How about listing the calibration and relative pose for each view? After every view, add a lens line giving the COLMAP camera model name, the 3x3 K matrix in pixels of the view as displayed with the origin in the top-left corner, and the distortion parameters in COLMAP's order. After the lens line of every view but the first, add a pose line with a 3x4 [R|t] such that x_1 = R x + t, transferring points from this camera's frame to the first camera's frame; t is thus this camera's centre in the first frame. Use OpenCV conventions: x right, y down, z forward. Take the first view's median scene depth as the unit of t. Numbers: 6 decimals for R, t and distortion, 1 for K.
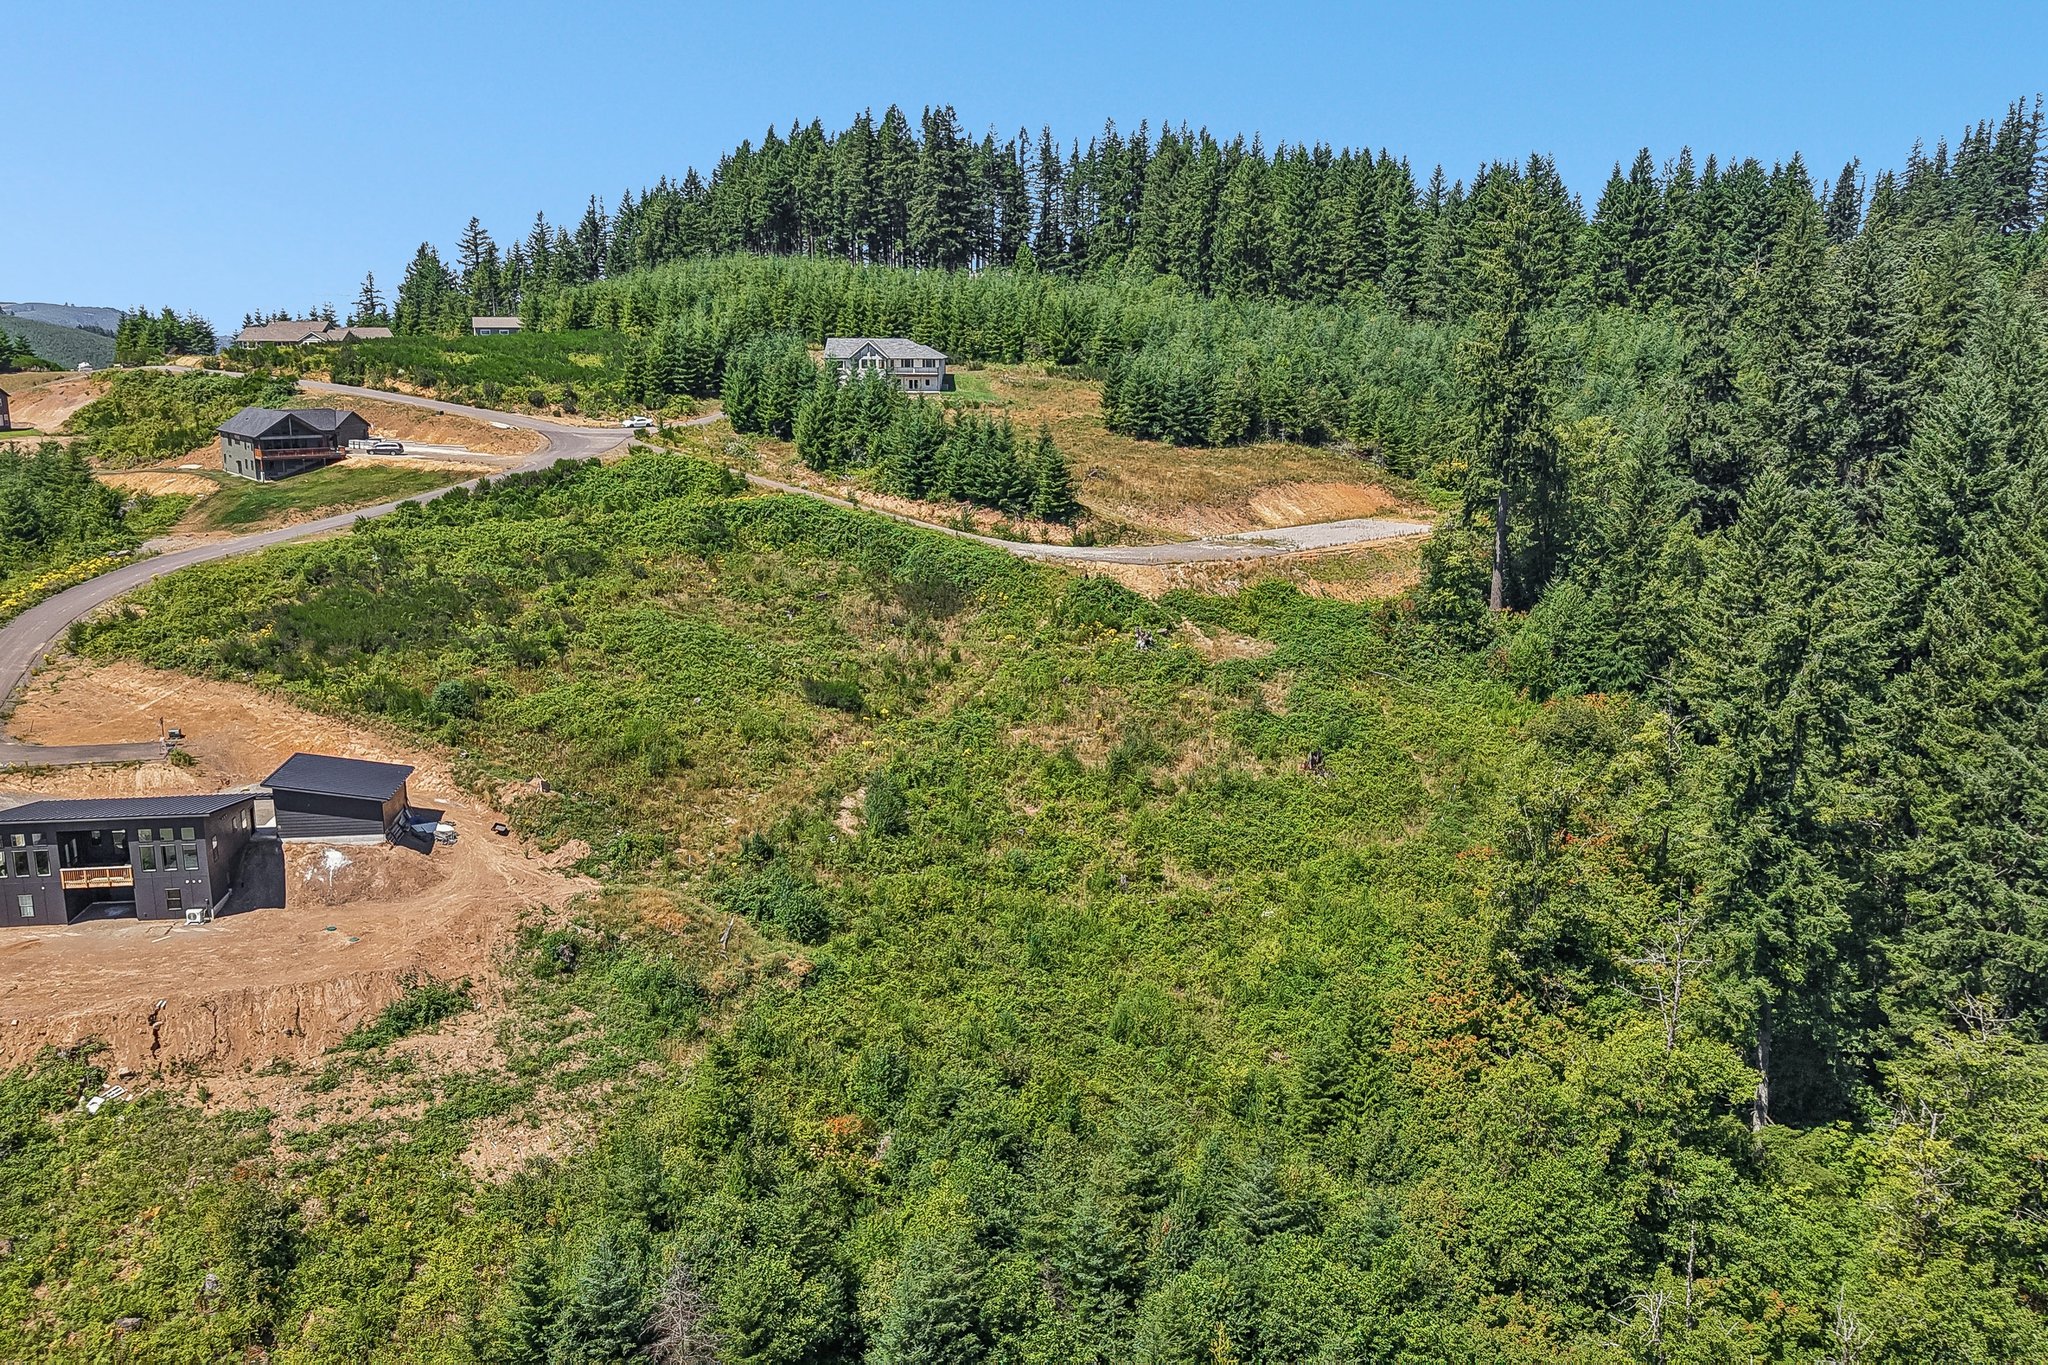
lens RADIAL K [[1625.8, 0, 1008.0], [0, 1625.8, 688.7], [0, 0, 1]] dist [0.035359, -0.069200]
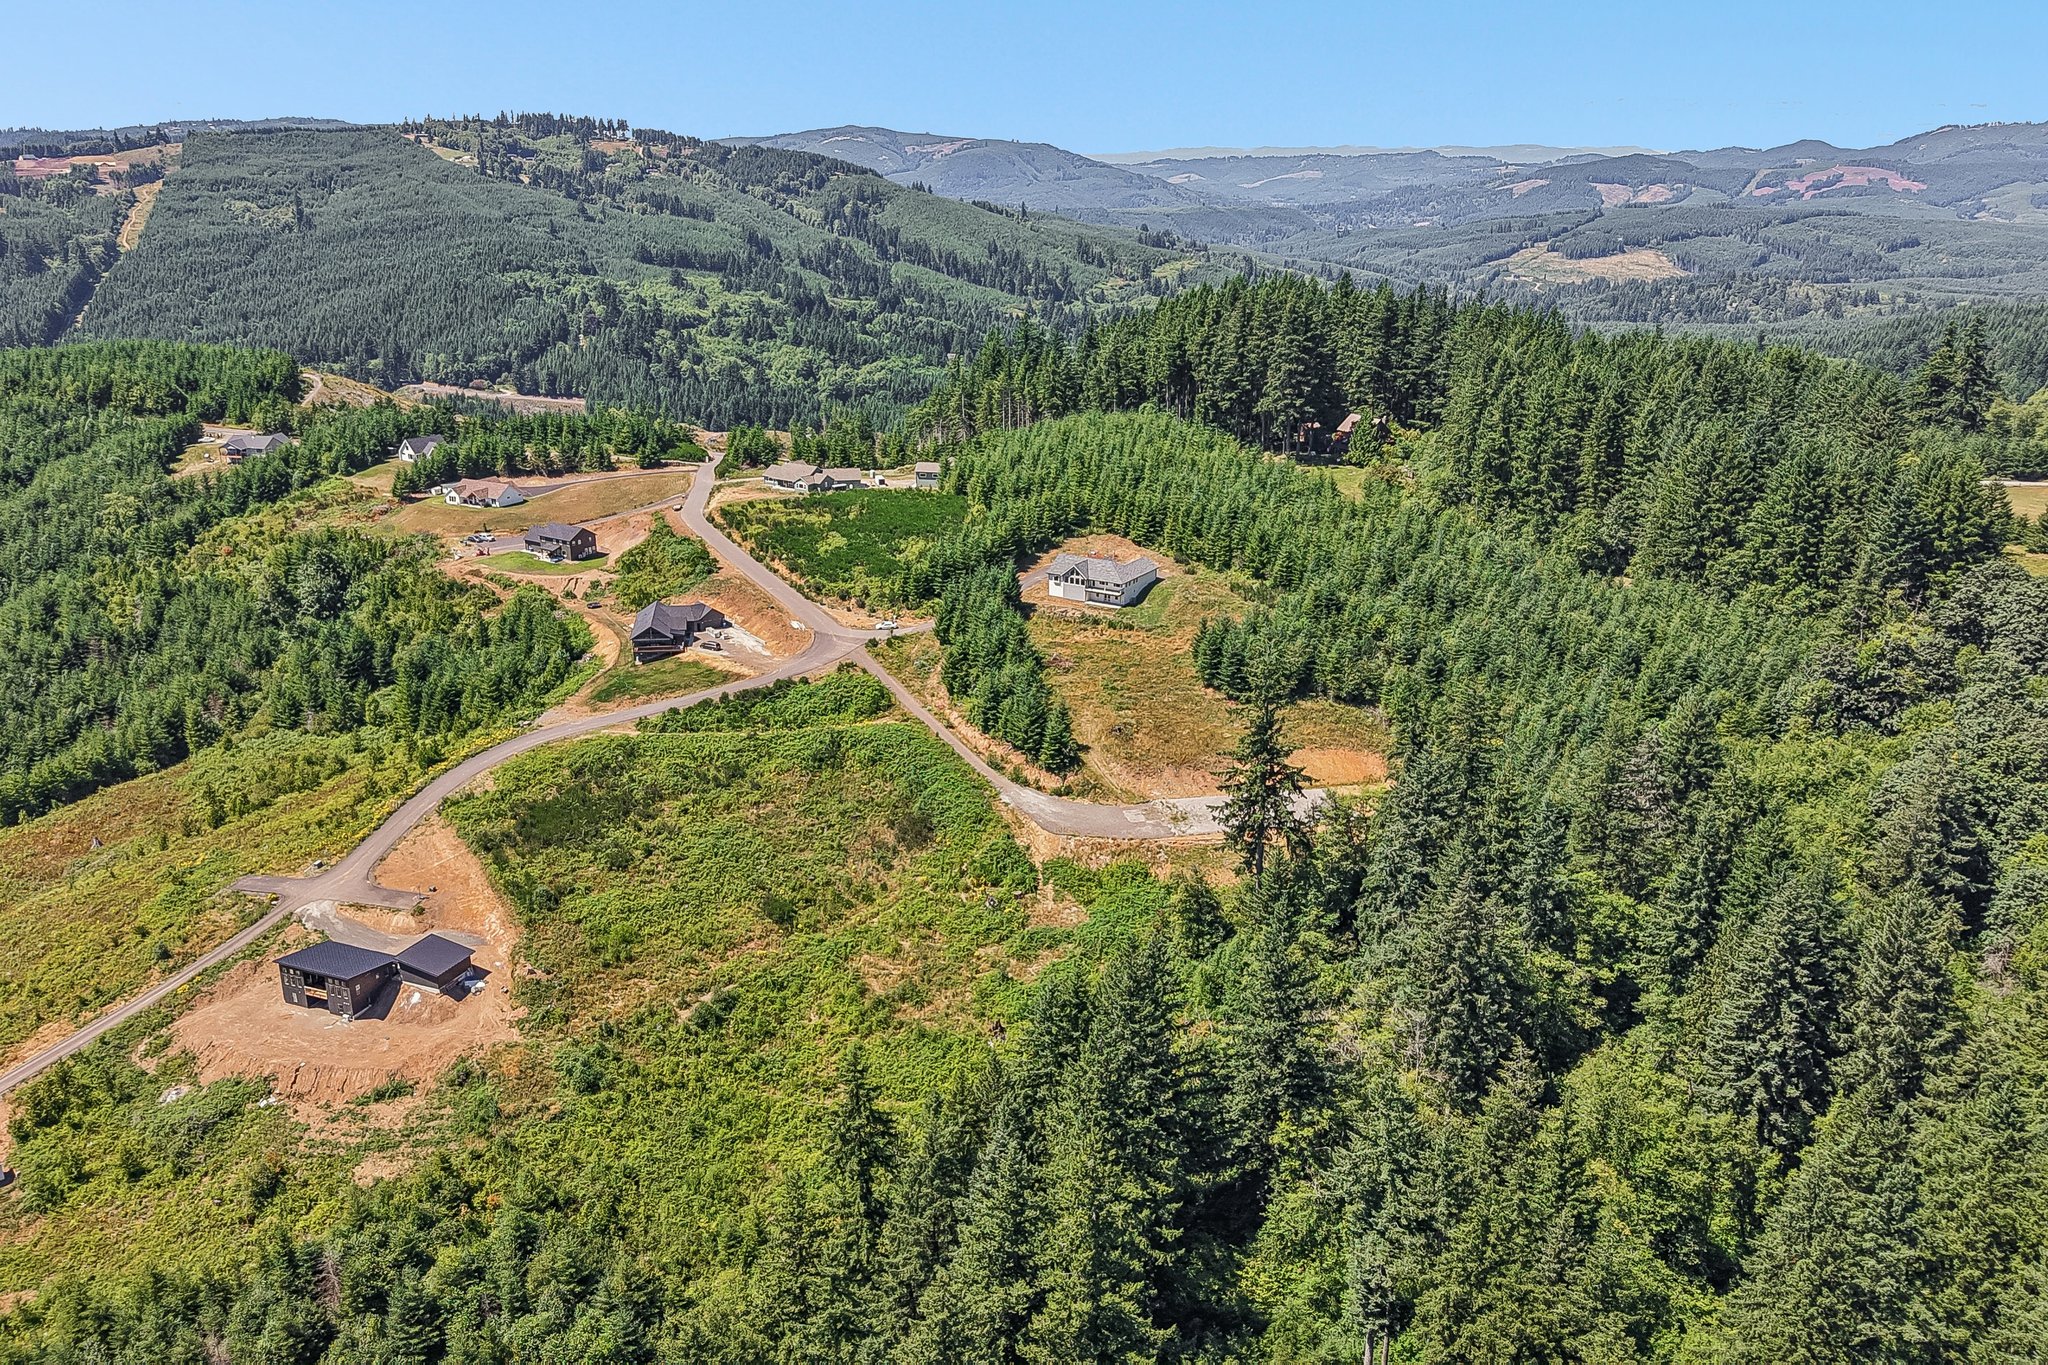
lens RADIAL K [[1625.8, 0, 1016.3], [0, 1625.8, 693.9], [0, 0, 1]] dist [0.035359, -0.069200]
pose [[0.853821, 0.166303, -0.493289, 0.887199], [-0.105126, 0.983158, 0.149494, -0.488777], [0.509842, -0.075783, 0.856923, -0.292621]]
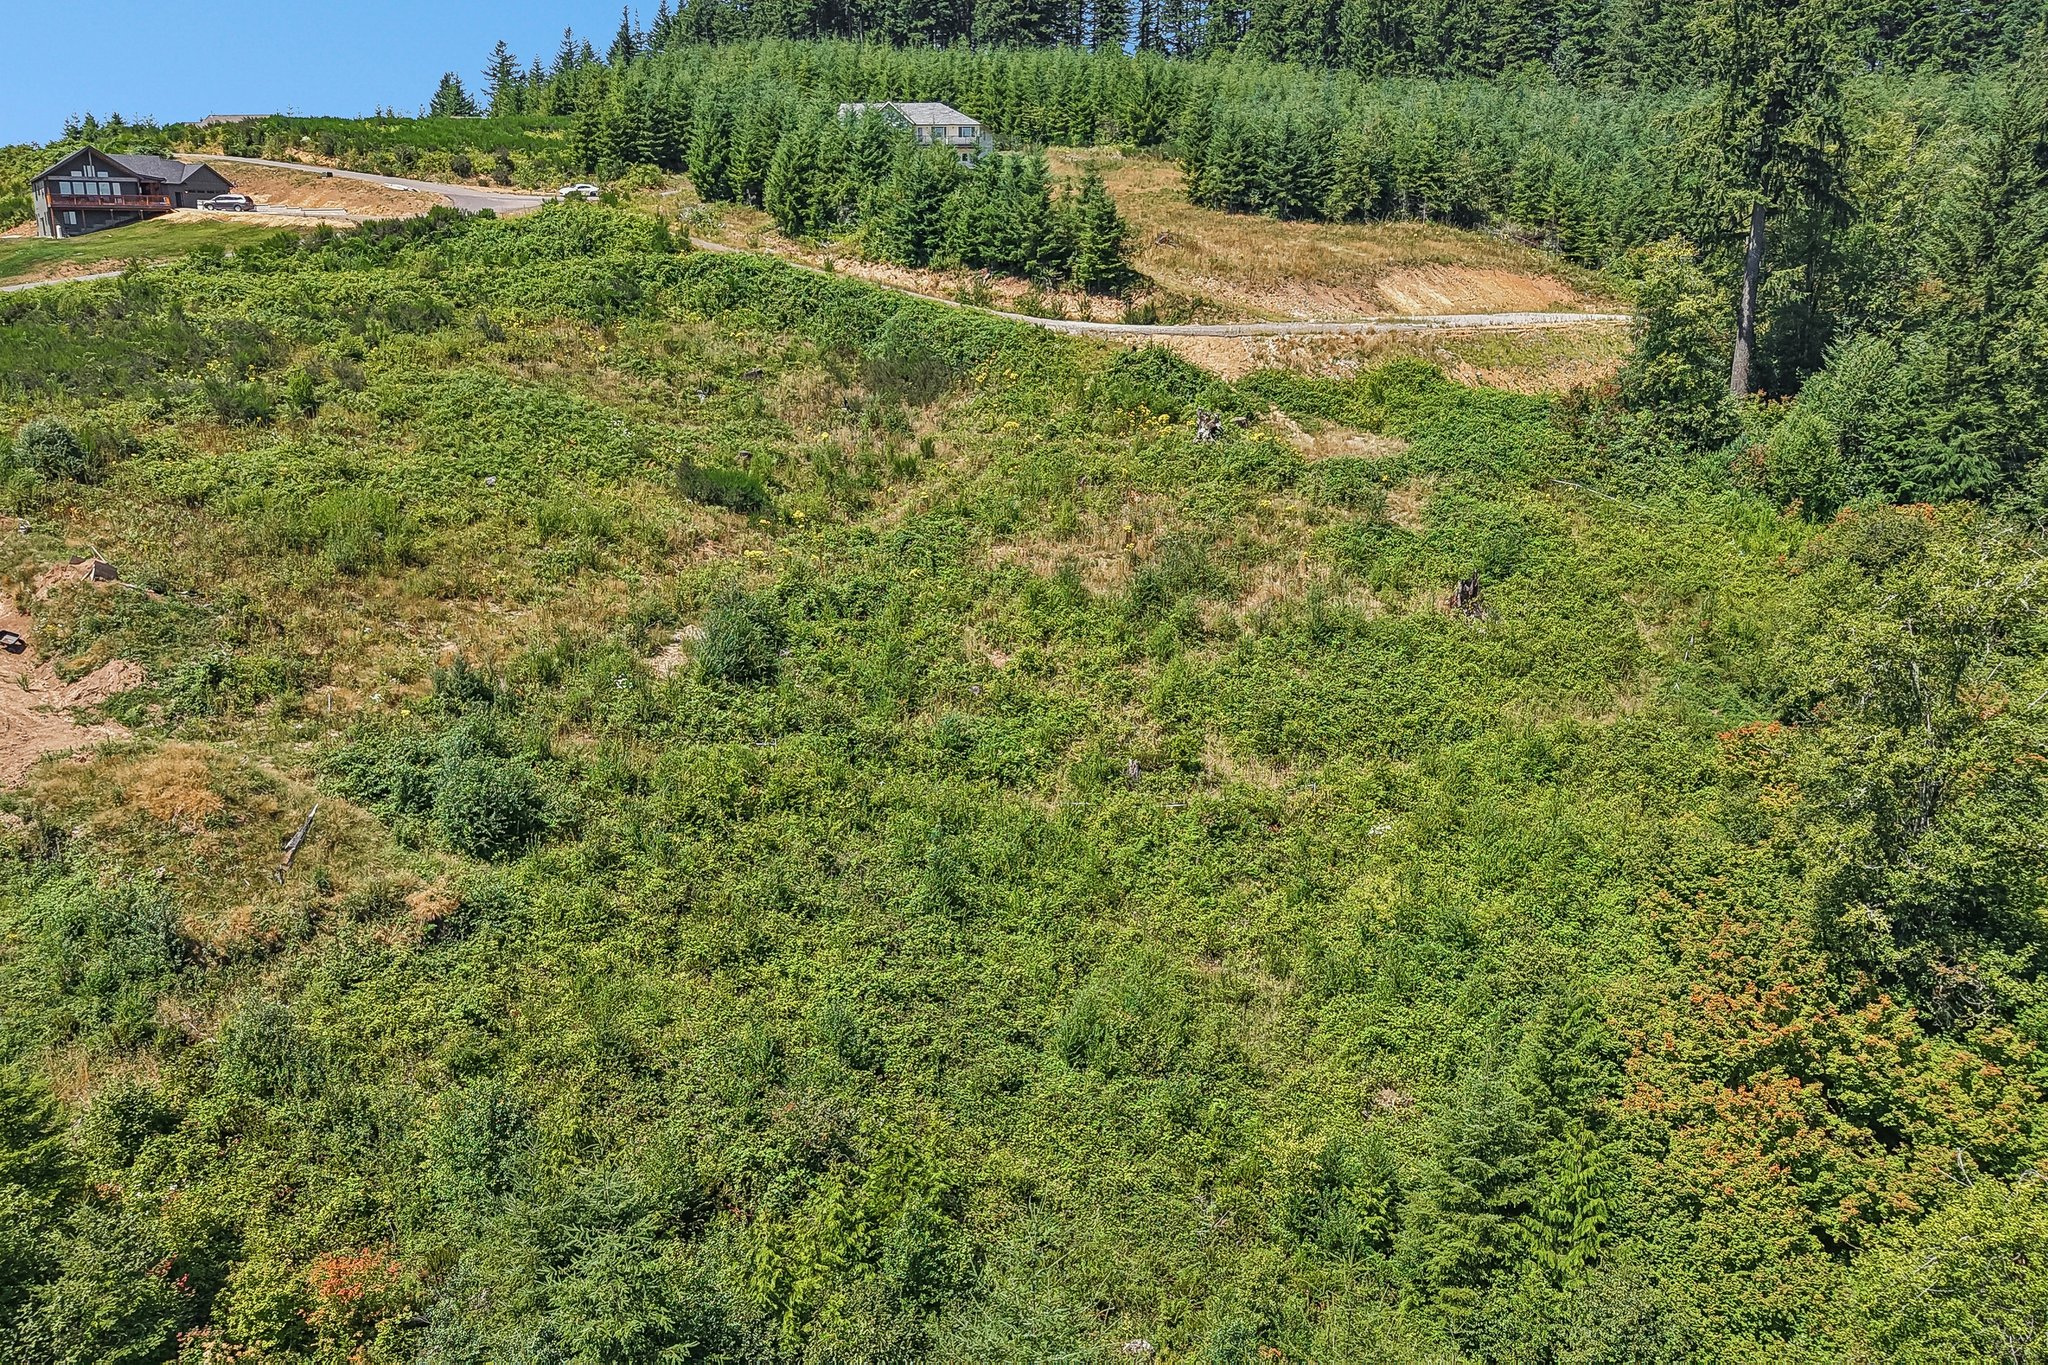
lens RADIAL K [[1625.8, 0, 1042.6], [0, 1625.8, 692.7], [0, 0, 1]] dist [0.035359, -0.069200]
pose [[0.998324, 0.020940, -0.053947, 0.058272], [-0.018606, 0.998884, 0.043417, 0.055249], [0.054796, -0.042340, 0.997599, 0.348695]]
